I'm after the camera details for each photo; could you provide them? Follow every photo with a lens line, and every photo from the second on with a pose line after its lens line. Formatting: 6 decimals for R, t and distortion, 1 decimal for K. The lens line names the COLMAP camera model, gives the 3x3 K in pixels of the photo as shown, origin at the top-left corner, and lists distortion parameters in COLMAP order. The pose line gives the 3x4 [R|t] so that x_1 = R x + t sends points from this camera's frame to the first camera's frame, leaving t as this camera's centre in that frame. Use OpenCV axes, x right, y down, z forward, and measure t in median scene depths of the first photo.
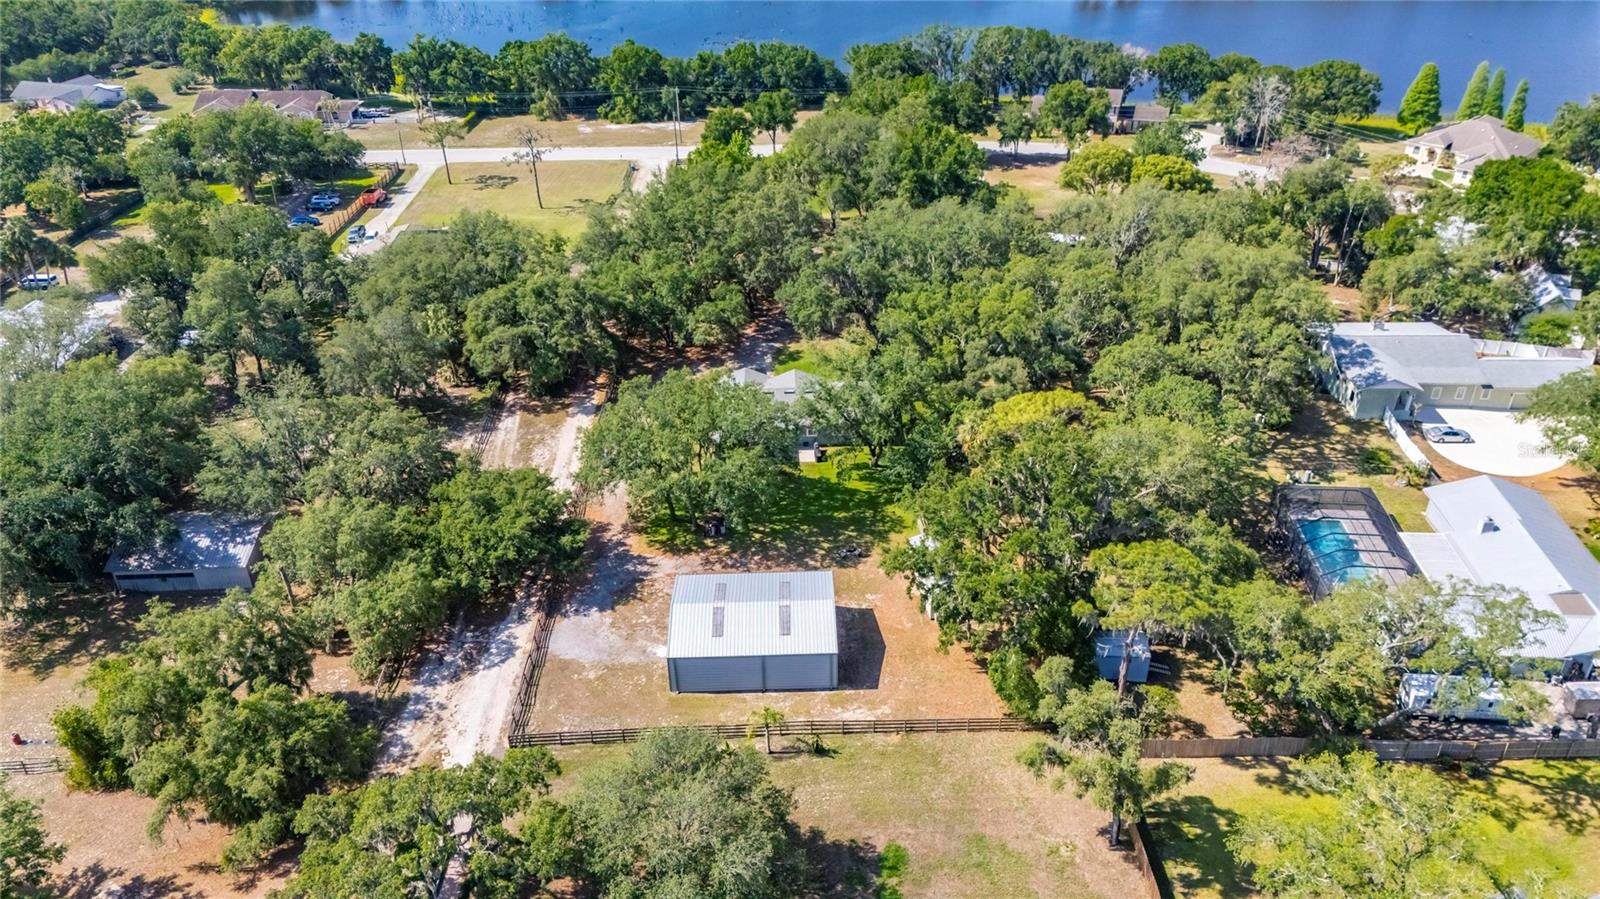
lens RADIAL K [[1189.1, 0, 804.1], [0, 1189.1, 451.3], [0, 0, 1]] dist [0.029386, -0.008590]
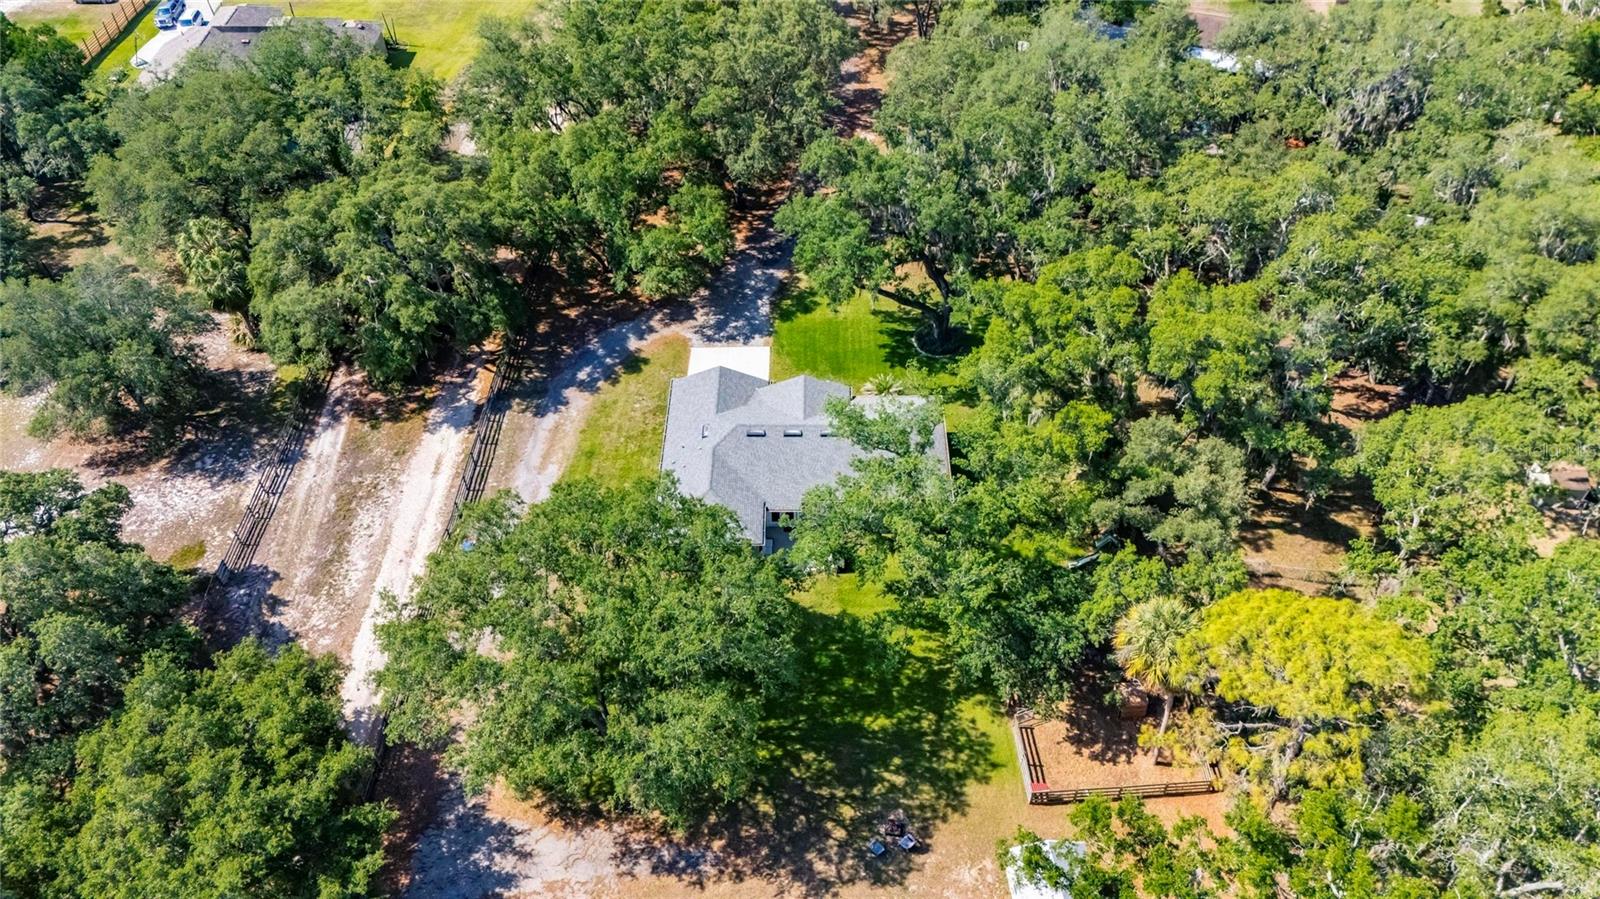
lens RADIAL K [[1189.1, 0, 796.7], [0, 1189.1, 446.5], [0, 0, 1]] dist [0.029386, -0.008590]
pose [[0.999416, 0.029399, -0.017411, -0.000171], [-0.024298, 0.969775, 0.242787, -0.170430], [0.024023, -0.242222, 0.969923, 0.413010]]
